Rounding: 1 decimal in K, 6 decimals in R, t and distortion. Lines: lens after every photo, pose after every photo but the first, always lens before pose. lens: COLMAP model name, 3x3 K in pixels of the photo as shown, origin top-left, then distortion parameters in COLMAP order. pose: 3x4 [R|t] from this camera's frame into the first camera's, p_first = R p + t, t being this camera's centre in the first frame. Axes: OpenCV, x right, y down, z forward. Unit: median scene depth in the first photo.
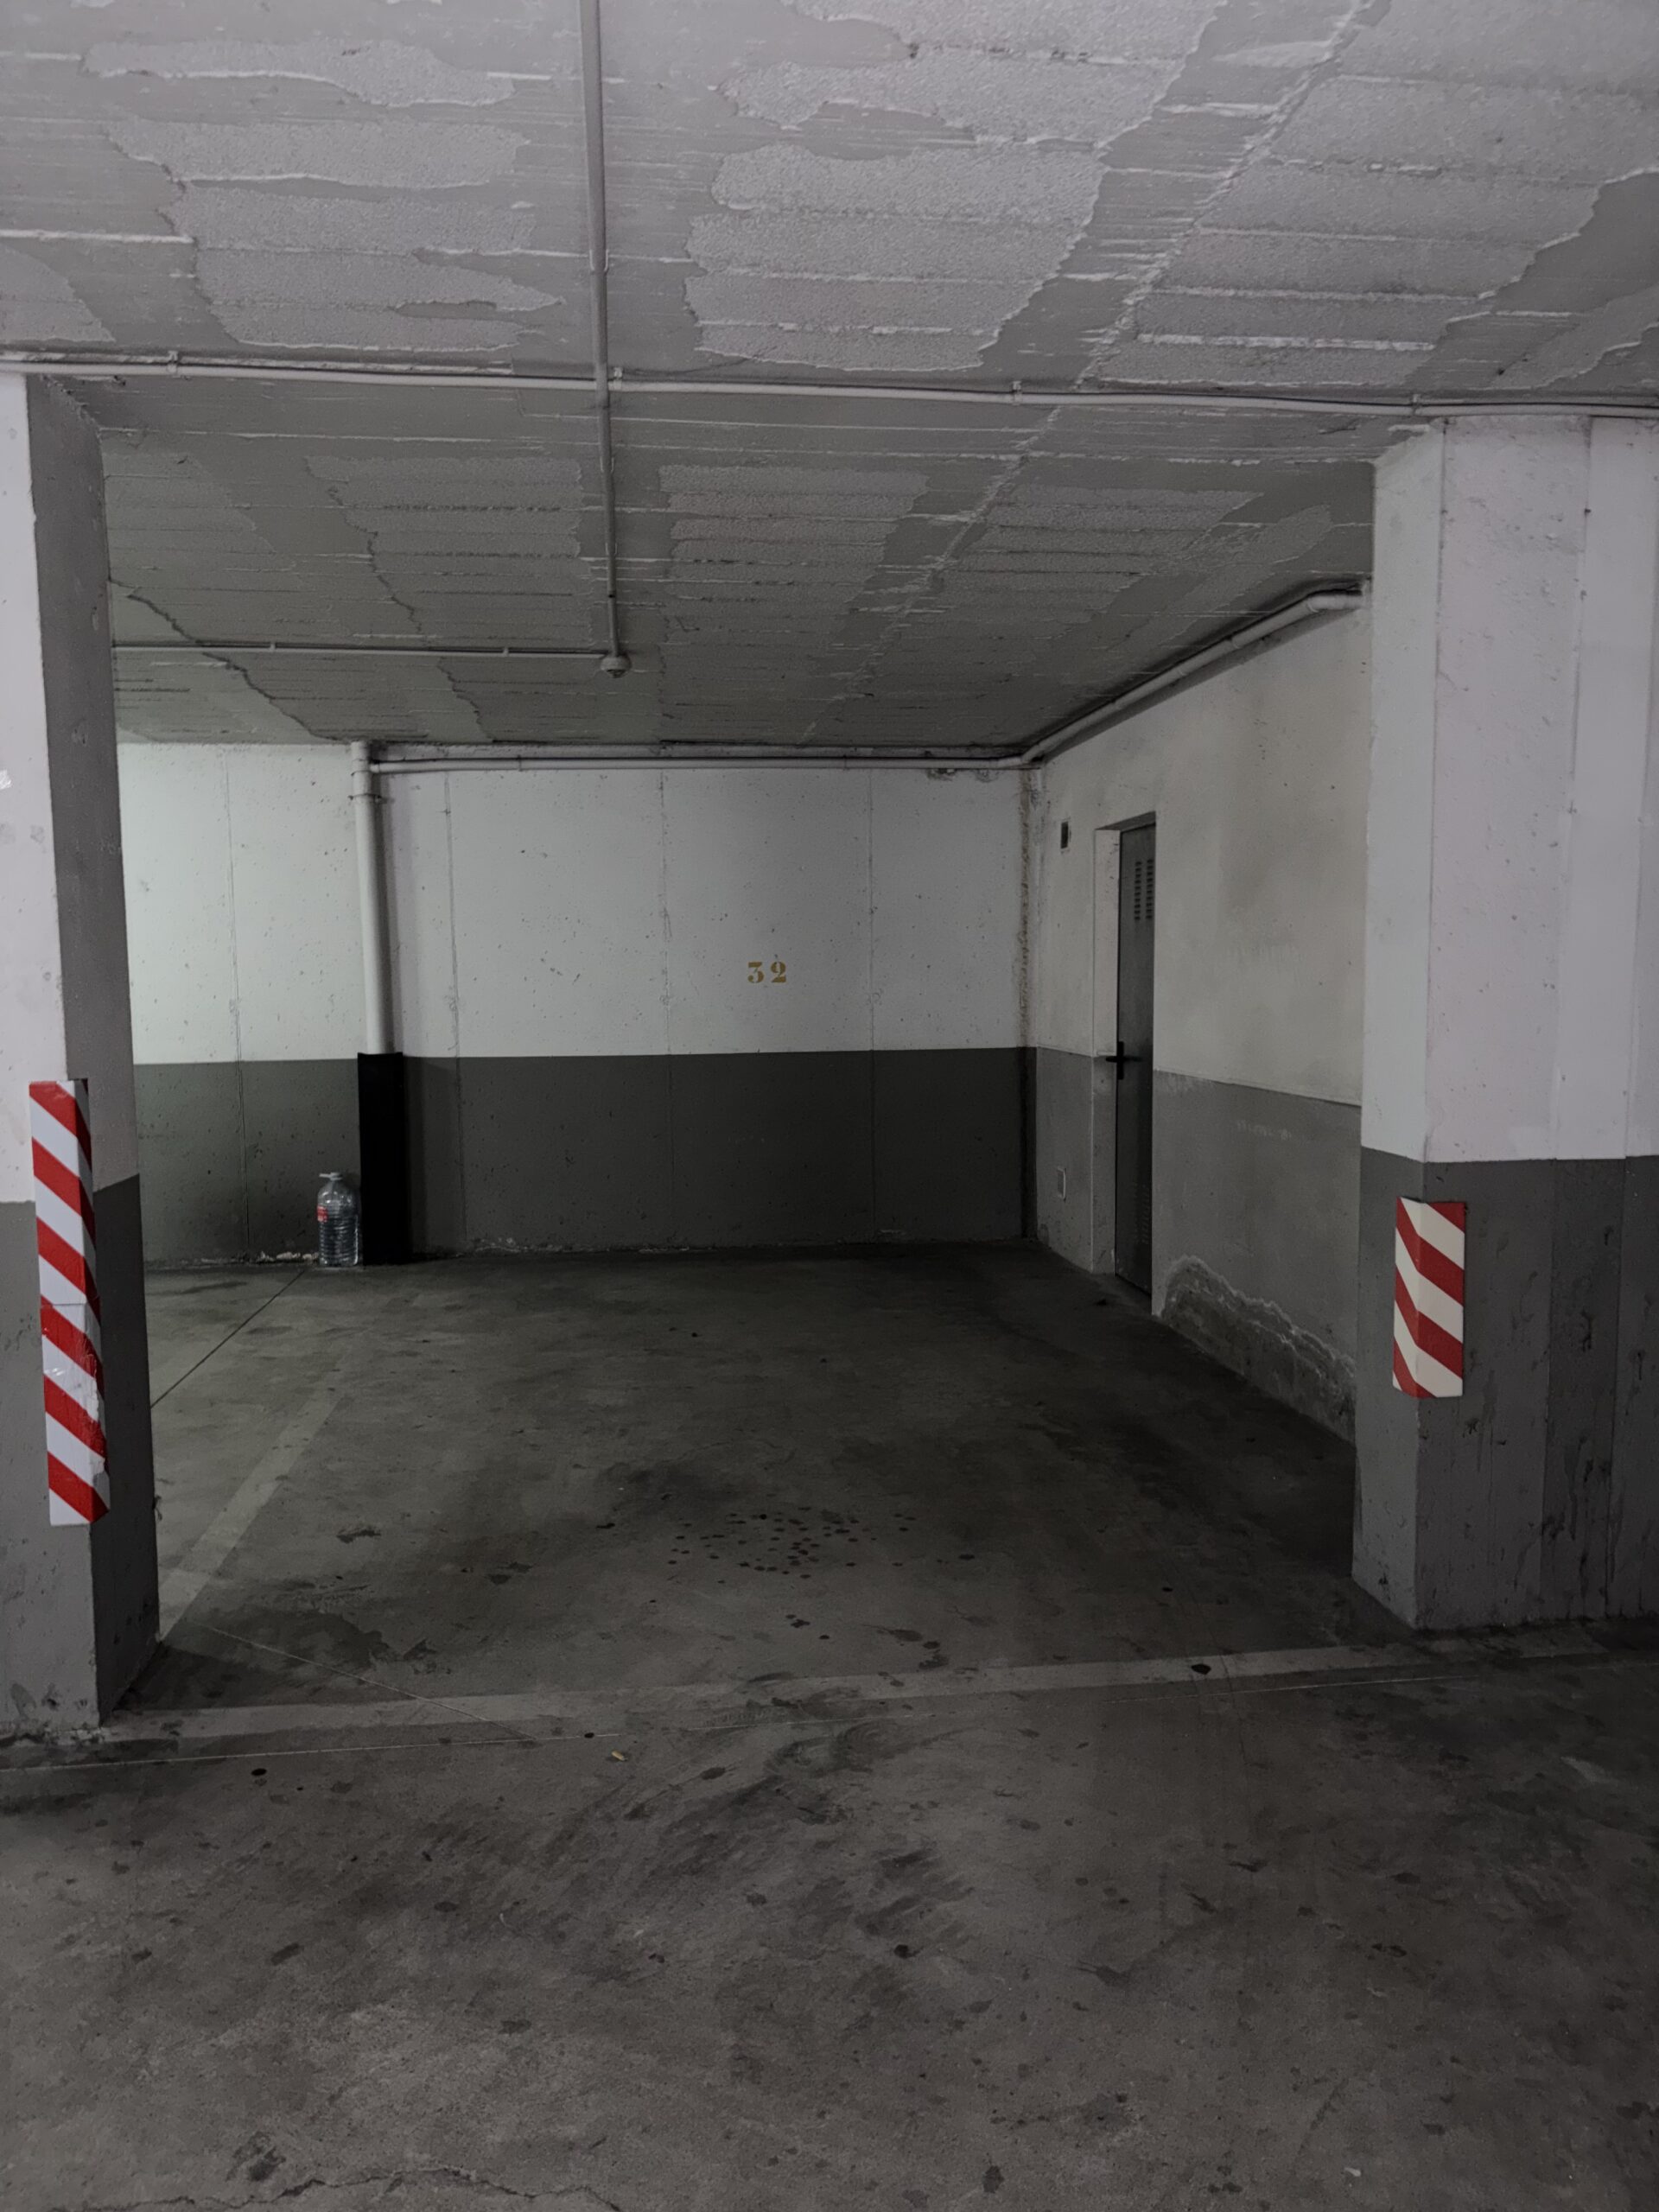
lens RADIAL K [[1665.9, 0, 750.2], [0, 1665.9, 1109.8], [0, 0, 1]] dist [0.220698, -0.318441]
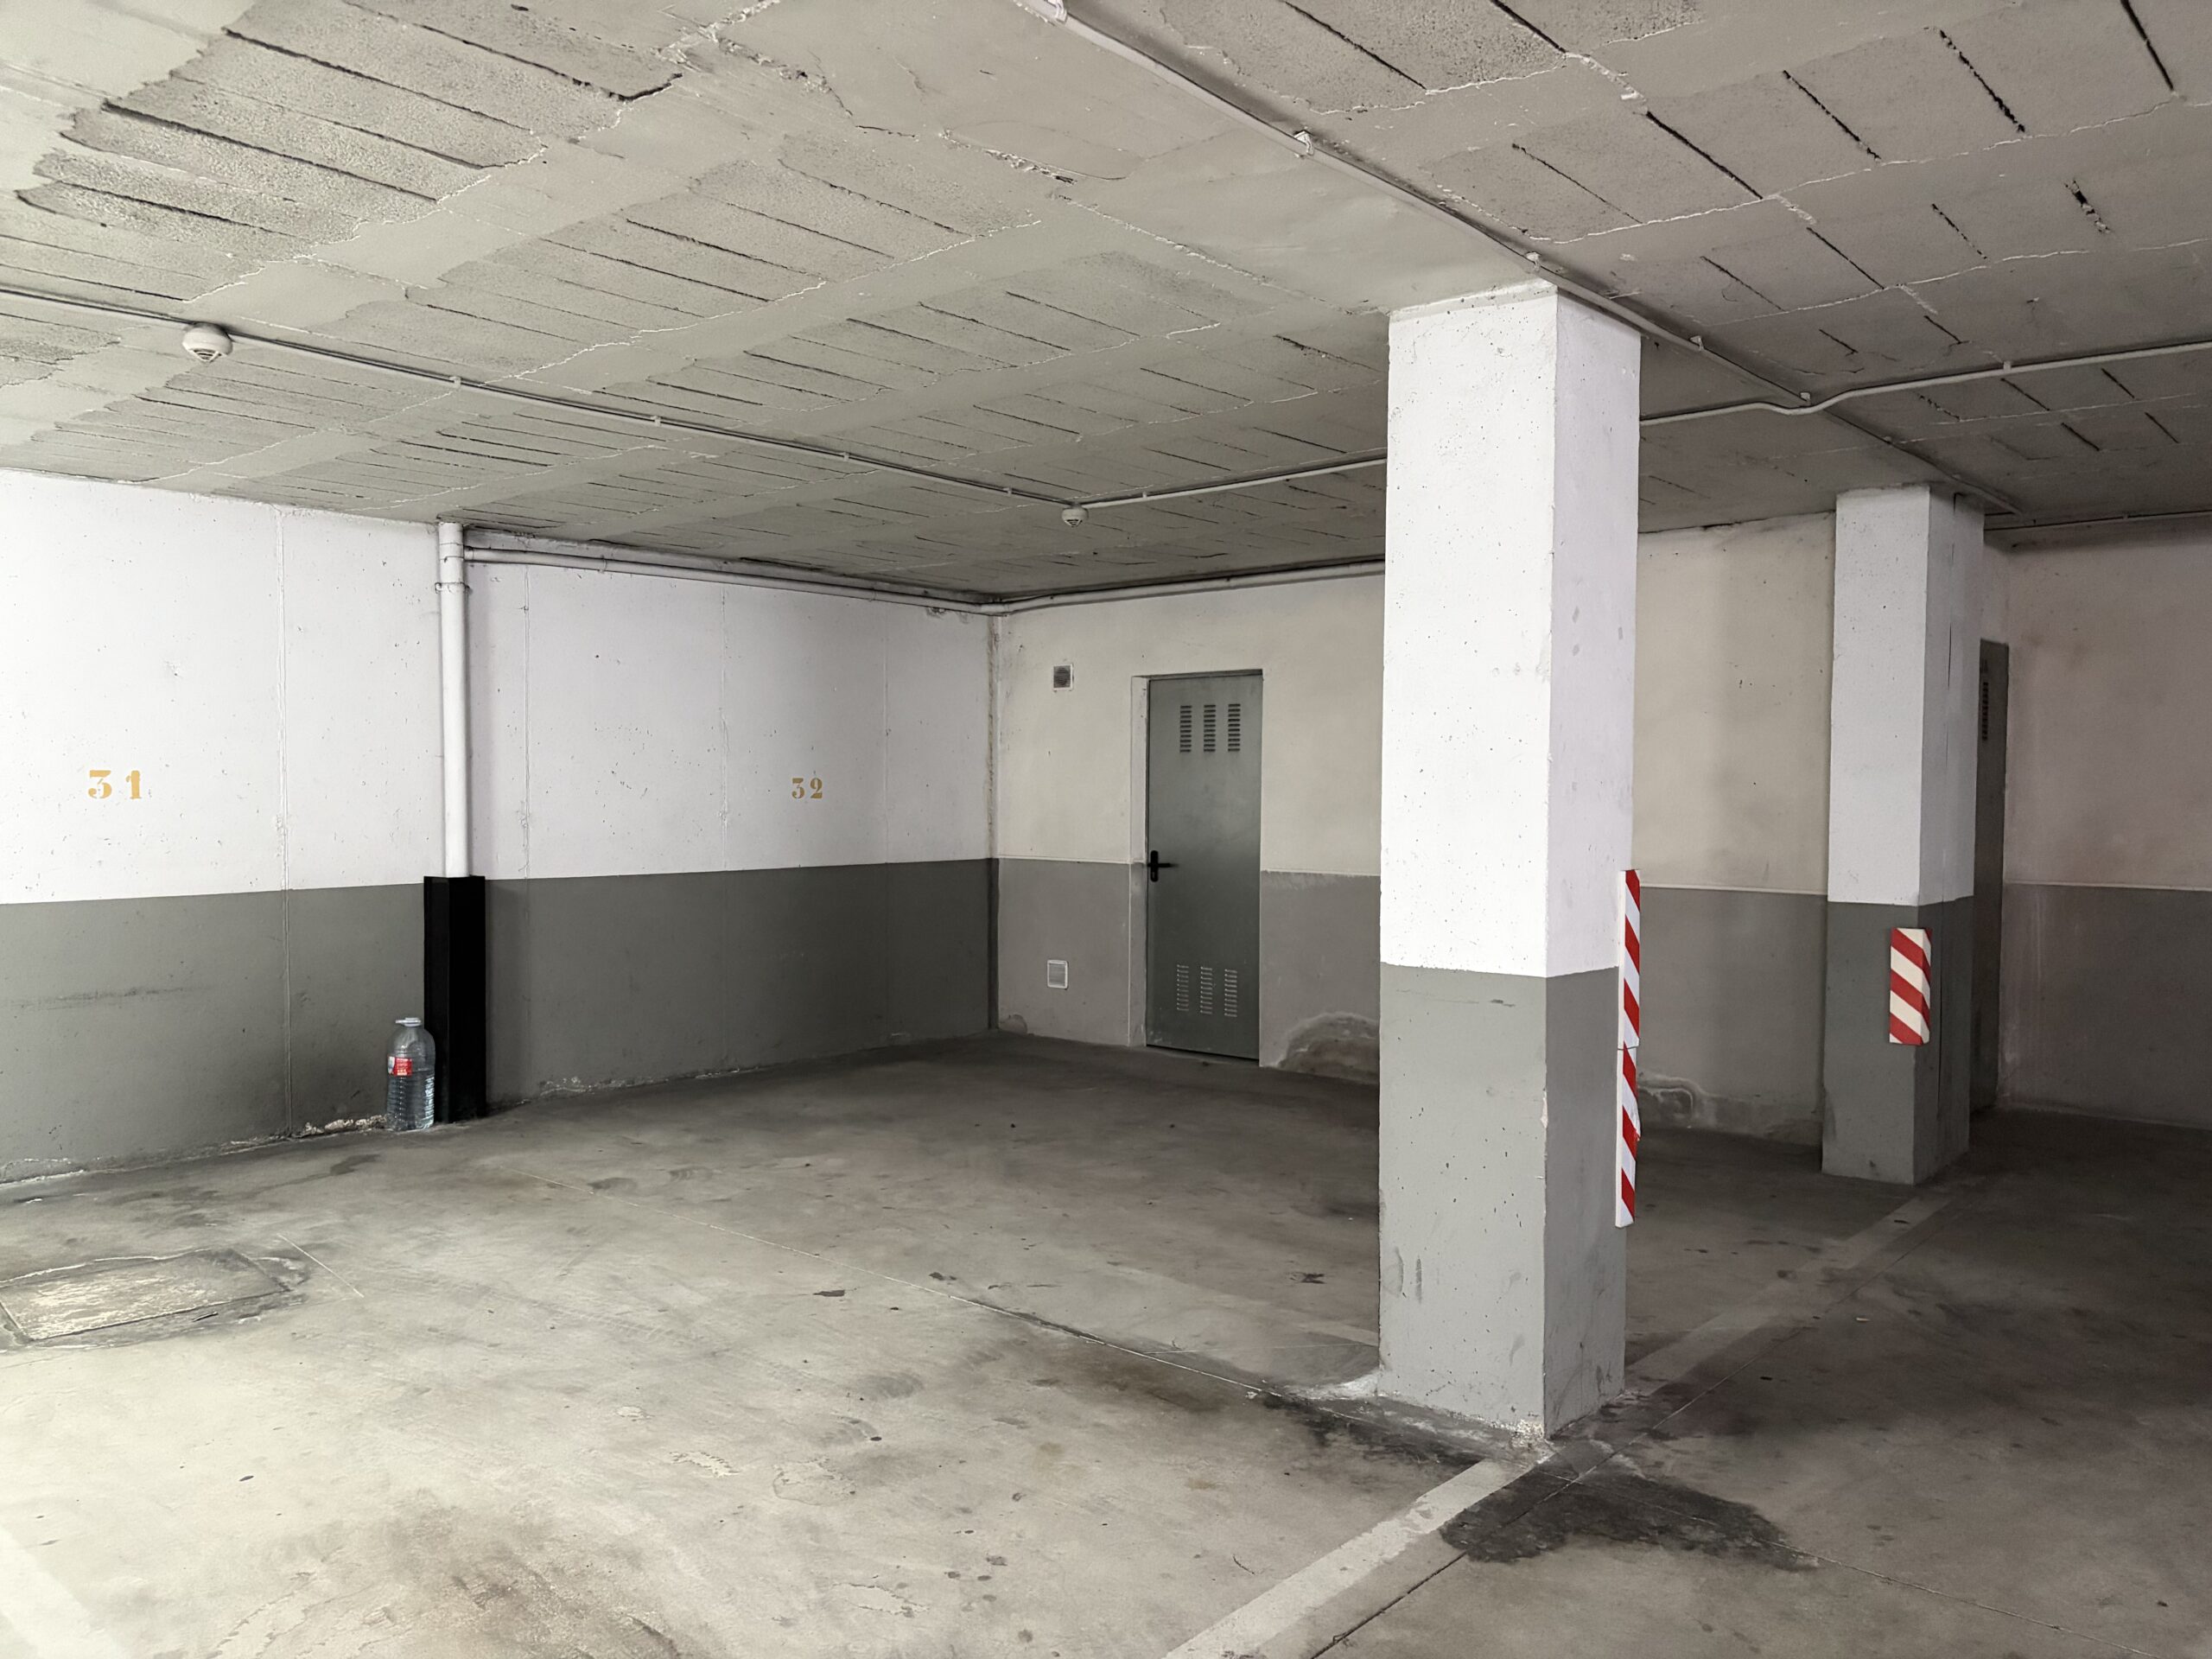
lens RADIAL K [[1667.6, 0, 1108.1], [0, 1667.6, 835.4], [0, 0, 1]] dist [0.063744, -0.079051]
pose [[0.729657, -0.005319, 0.683792, -0.570890], [0.048320, 0.997871, -0.043798, -0.000237], [-0.682104, 0.064999, 0.728361, 0.137827]]
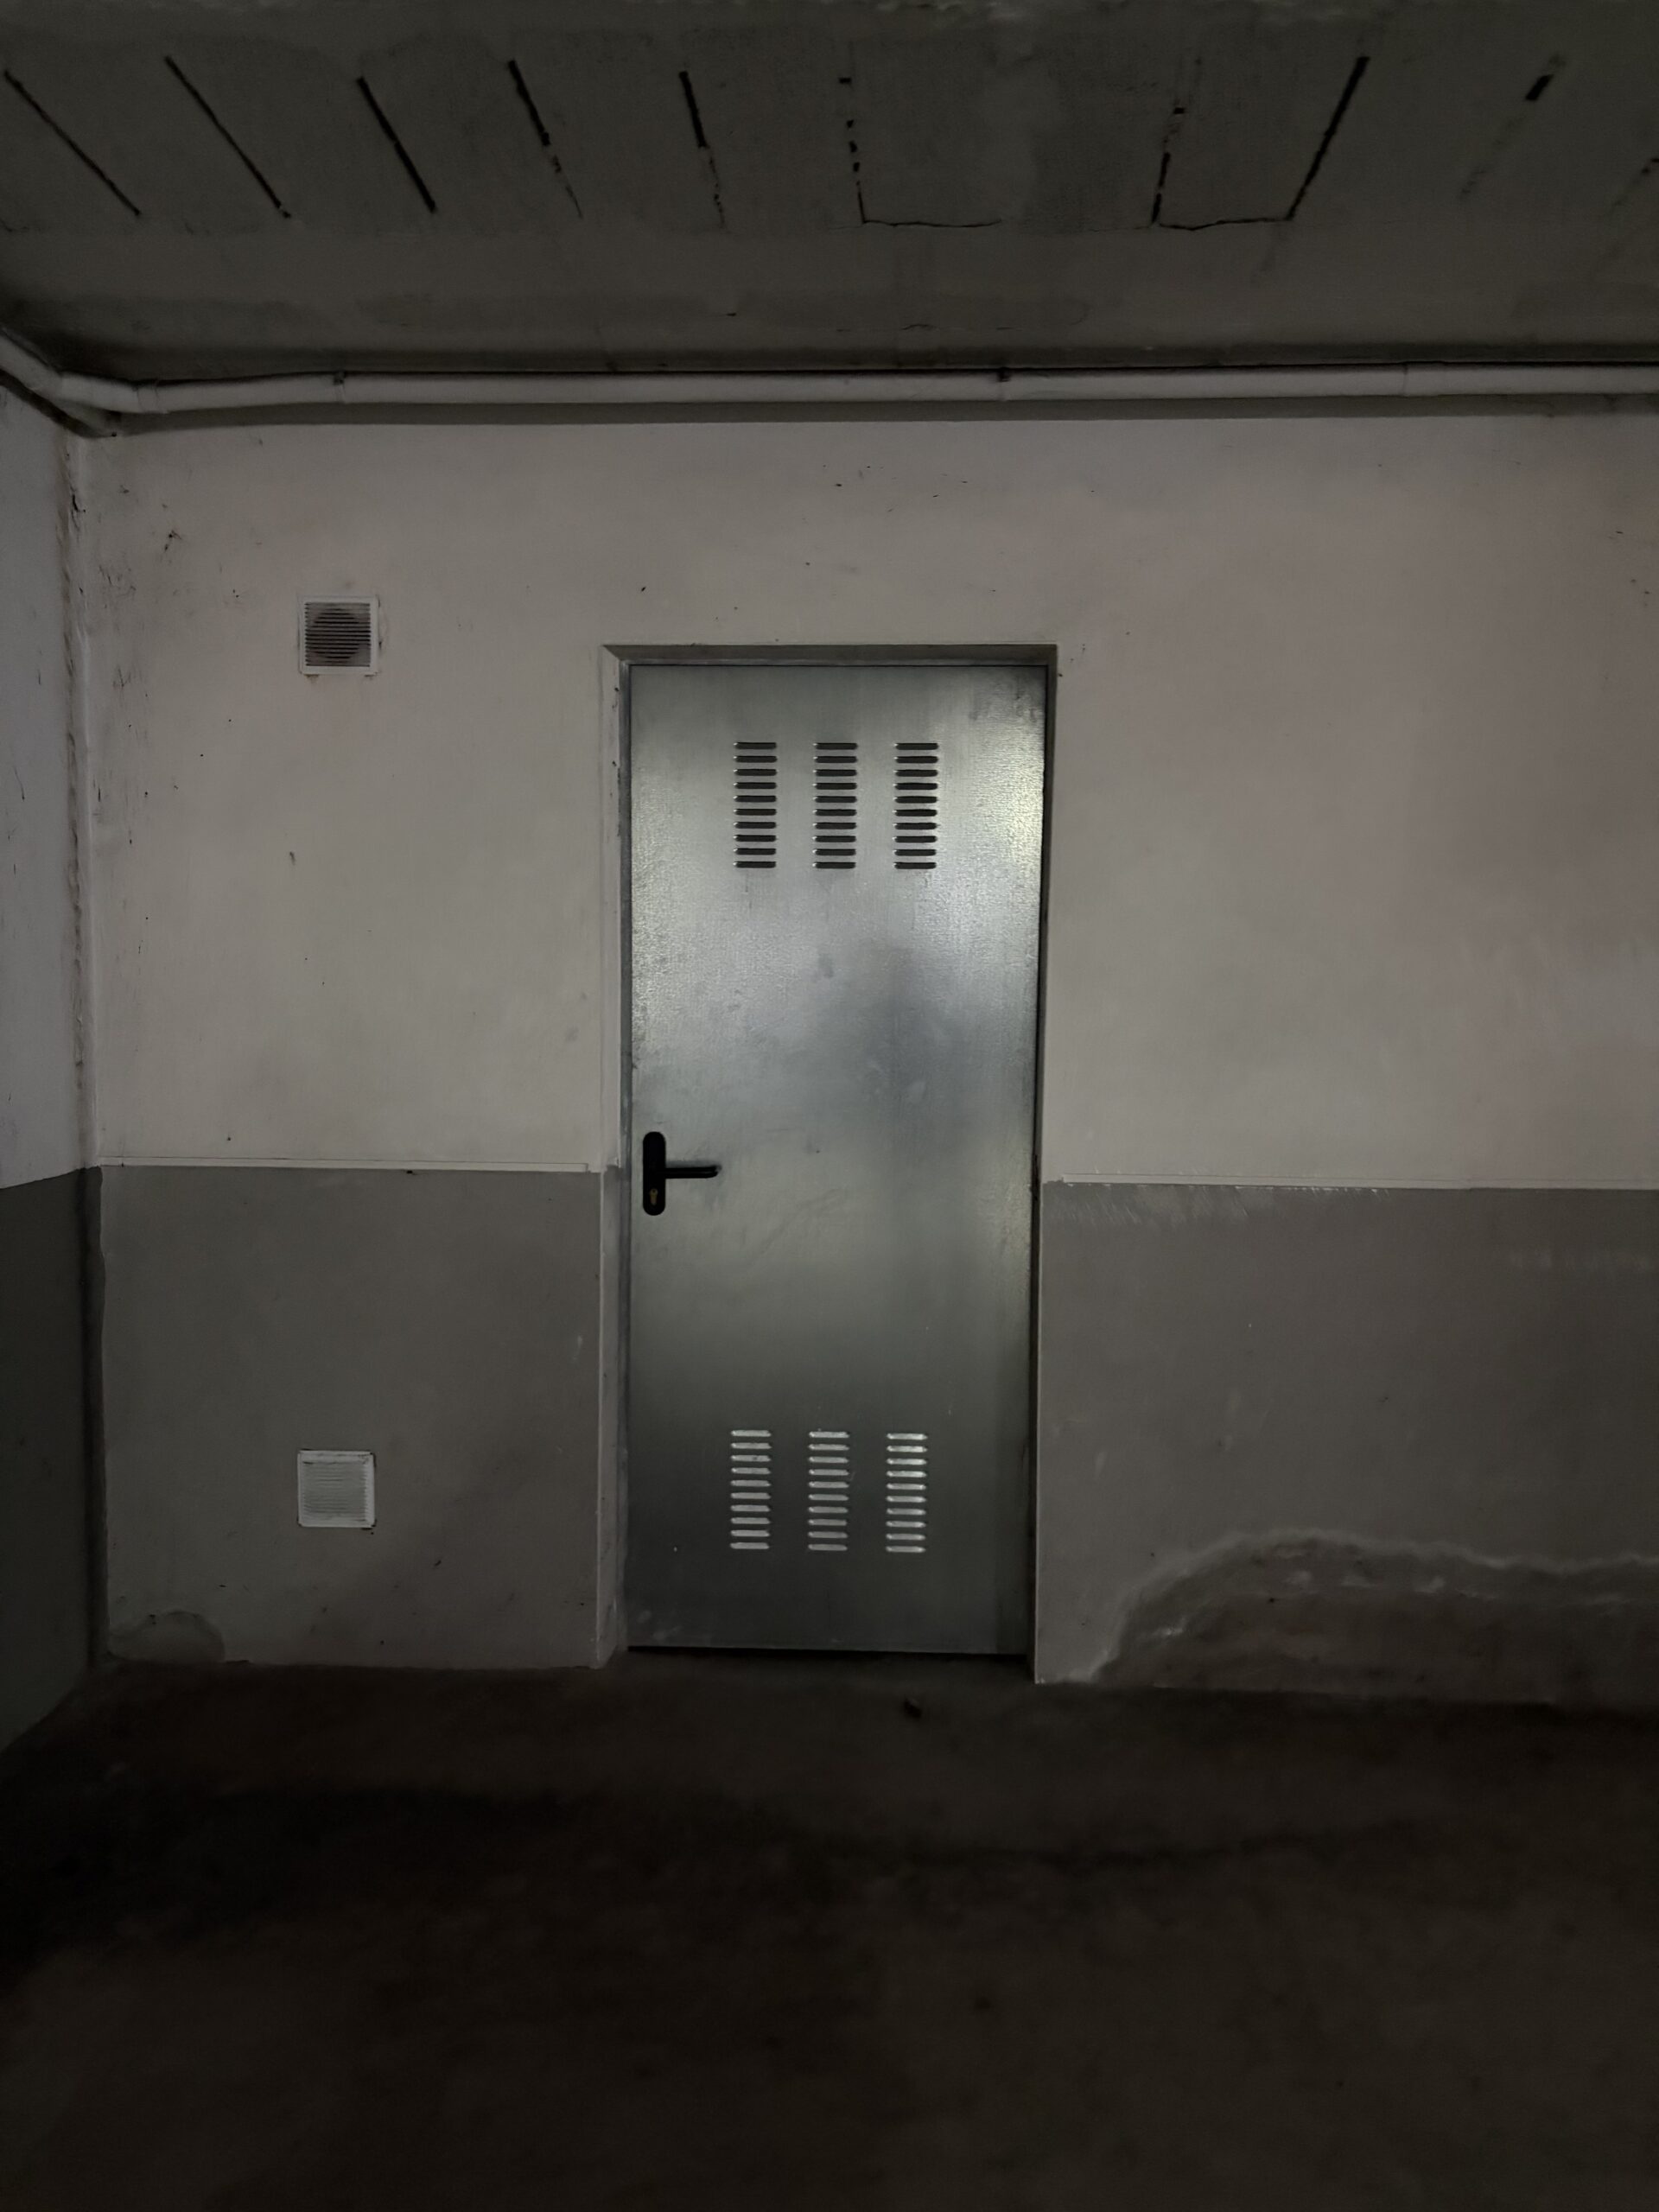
lens RADIAL K [[1667.6, 0, 829.5], [0, 1667.6, 1106.0], [0, 0, 1]] dist [0.063744, -0.079051]
pose [[0.144196, -0.055135, 0.988012, -0.194735], [0.076066, 0.996110, 0.044485, -0.058225], [-0.986621, 0.068739, 0.147829, 0.815471]]
